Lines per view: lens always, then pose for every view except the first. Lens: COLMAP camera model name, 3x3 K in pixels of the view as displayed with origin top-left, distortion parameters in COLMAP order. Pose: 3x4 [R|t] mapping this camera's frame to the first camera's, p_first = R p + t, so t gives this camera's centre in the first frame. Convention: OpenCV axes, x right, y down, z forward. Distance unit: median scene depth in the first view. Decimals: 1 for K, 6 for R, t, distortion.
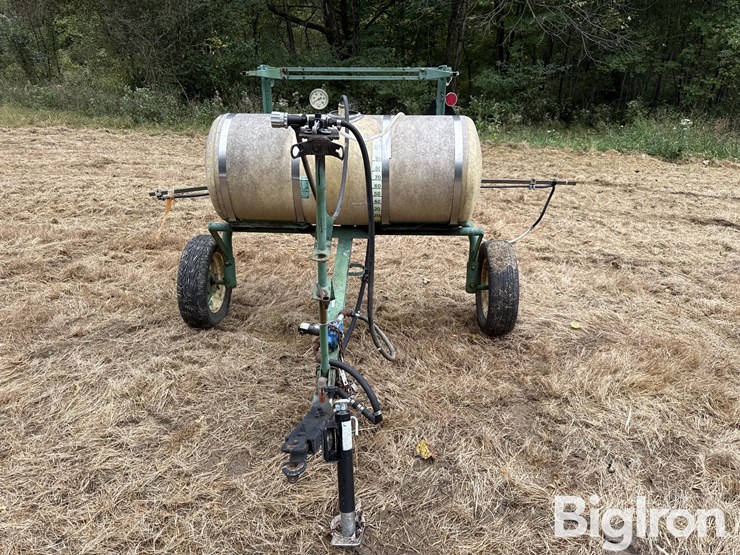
lens RADIAL K [[528.3, 0, 374.4], [0, 528.3, 276.3], [0, 0, 1]] dist [0.007924, -0.006354]
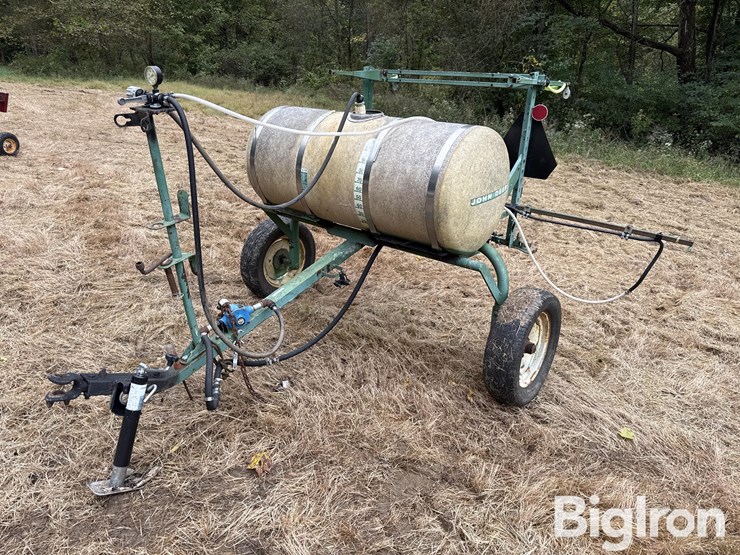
lens RADIAL K [[528.3, 0, 372.6], [0, 528.3, 278.7], [0, 0, 1]] dist [0.007924, -0.006354]
pose [[0.796159, 0.246680, -0.552522, 0.478226], [-0.265076, 0.963032, 0.047994, -0.056344], [0.543935, 0.108250, 0.832116, 0.202944]]
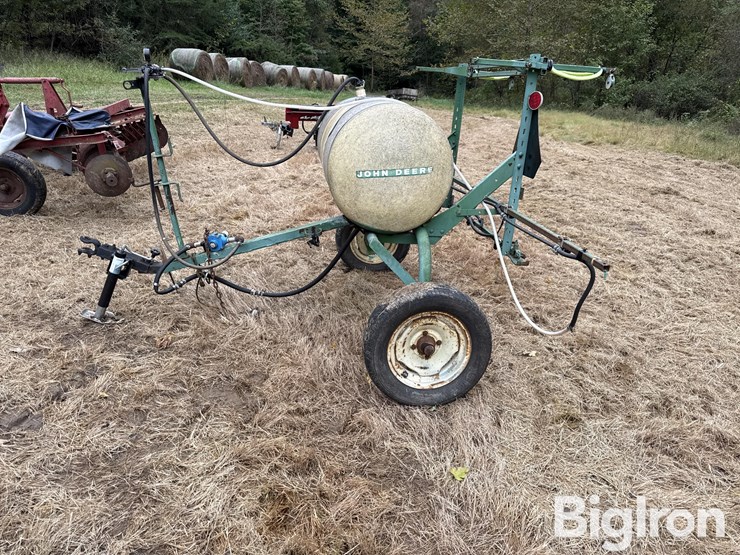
lens RADIAL K [[525.3, 0, 353.2], [0, 525.3, 284.6], [0, 0, 1]] dist [0.017369, -0.026481]
pose [[0.154652, 0.349618, -0.924040, 0.892216], [-0.414492, 0.871960, 0.260541, -0.209195], [0.896816, 0.342714, 0.279765, 0.693394]]
